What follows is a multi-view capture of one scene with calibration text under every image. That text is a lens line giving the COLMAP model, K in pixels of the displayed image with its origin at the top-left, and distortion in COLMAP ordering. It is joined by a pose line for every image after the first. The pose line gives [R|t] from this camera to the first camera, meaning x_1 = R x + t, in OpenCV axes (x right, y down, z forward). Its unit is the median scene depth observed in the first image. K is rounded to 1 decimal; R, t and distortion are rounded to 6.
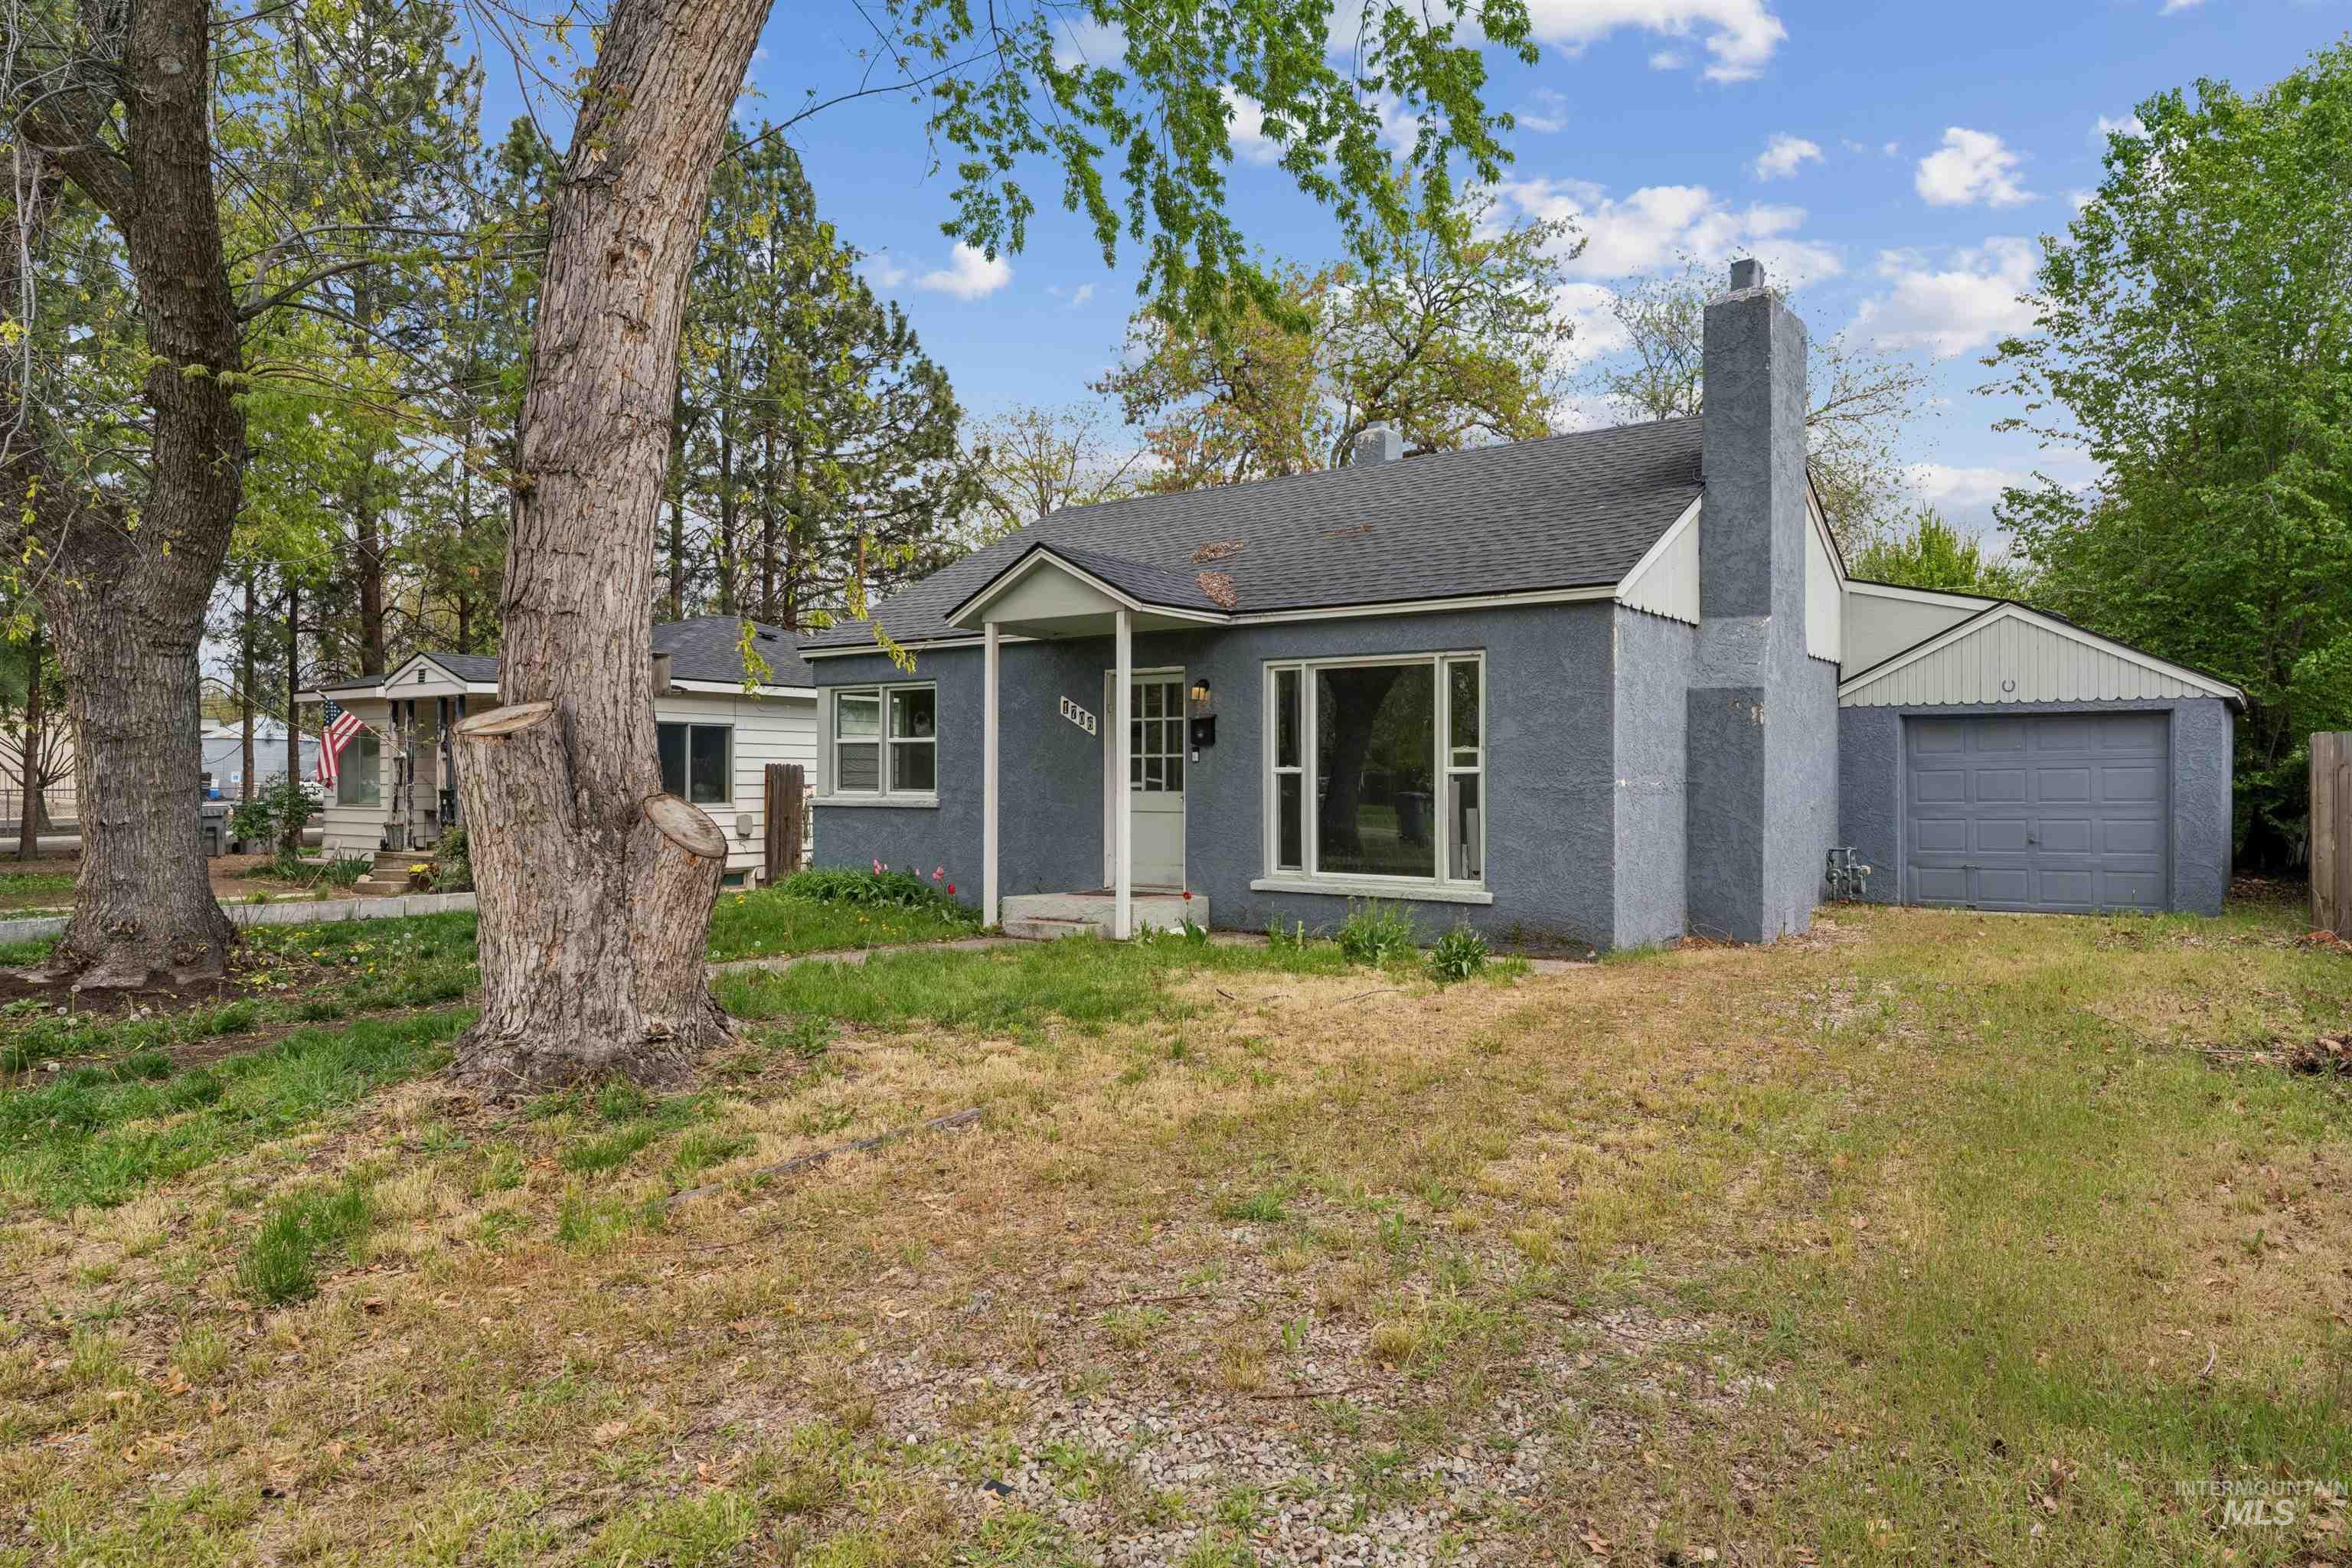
lens RADIAL K [[1465.7, 0, 1176.0], [0, 1465.7, 784.0], [0, 0, 1]] dist [0.000794, 0.000178]
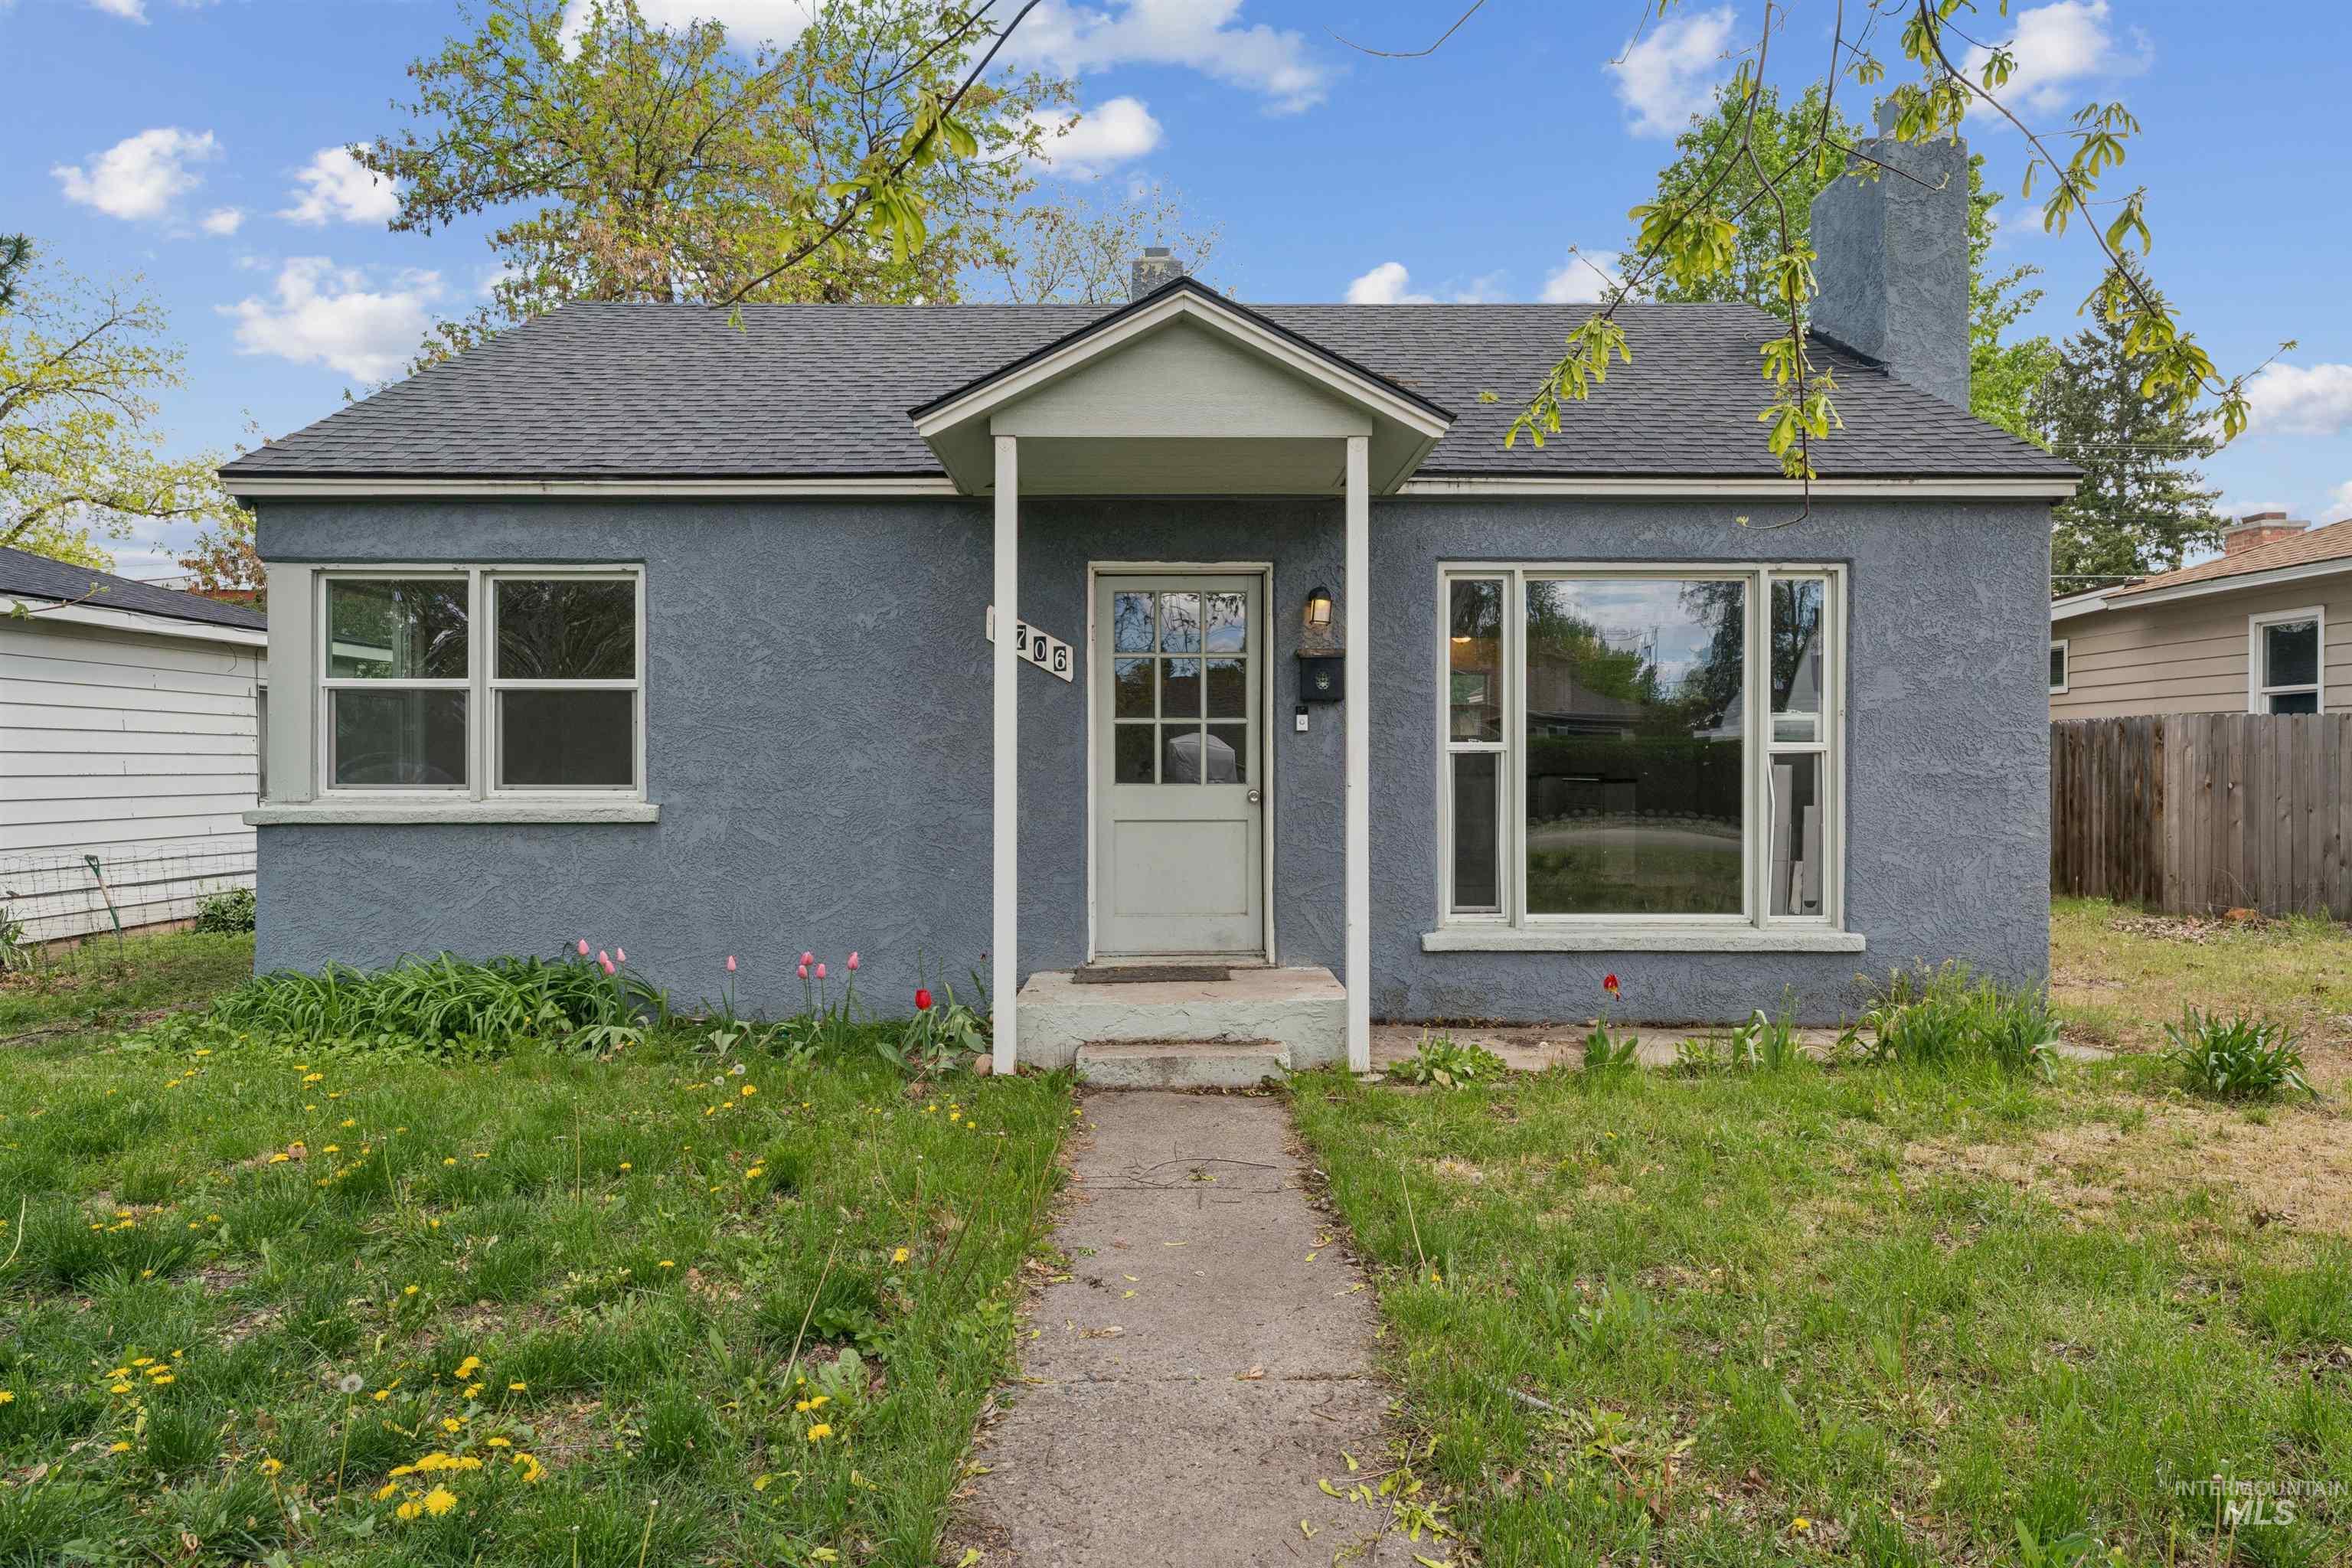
lens RADIAL K [[1457.3, 0, 1176.0], [0, 1457.3, 784.0], [0, 0, 1]] dist [0.001622, 0.000510]
pose [[0.789704, -0.012214, 0.613366, -0.384064], [0.004989, 0.999897, 0.013487, -0.003016], [-0.613467, -0.007591, 0.789684, 0.602410]]
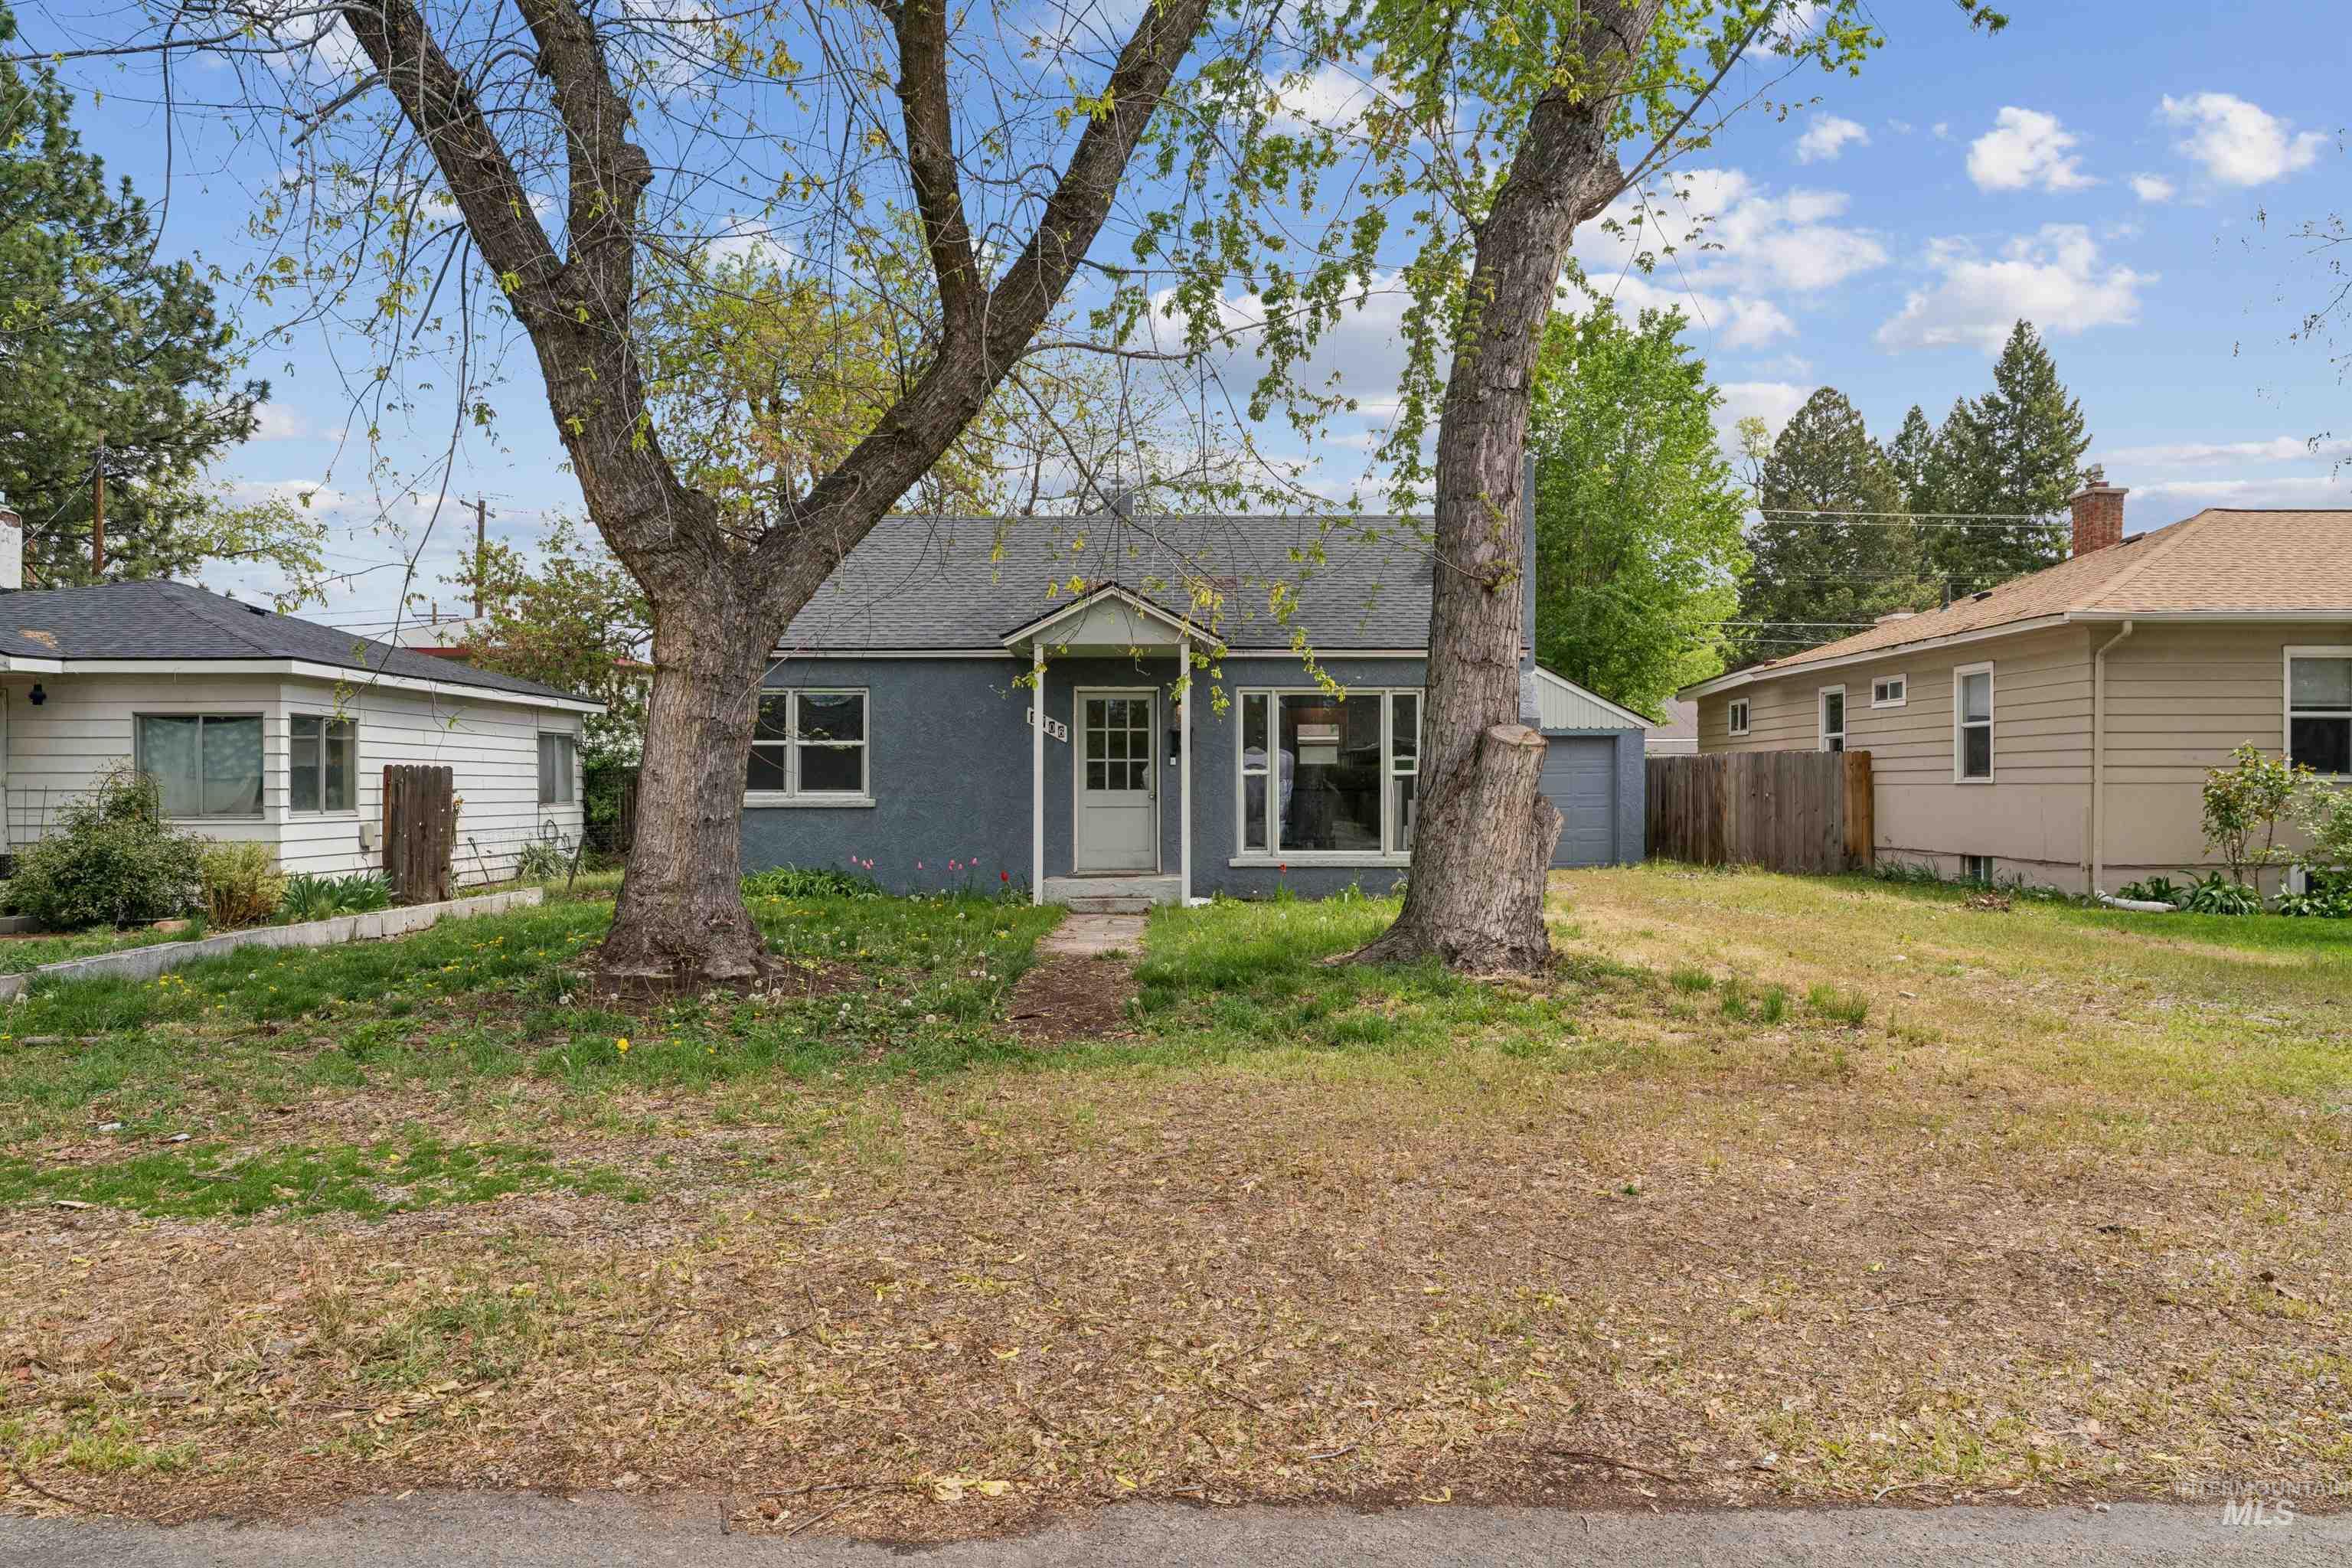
lens RADIAL K [[1603.6, 0, 1176.0], [0, 1603.6, 784.0], [0, 0, 1]] dist [0.001687, 0.000314]
pose [[0.793976, -0.001438, 0.607948, -0.830788], [0.004508, 0.999984, -0.003522, 0.005200], [-0.607933, 0.005537, 0.793969, -0.074716]]
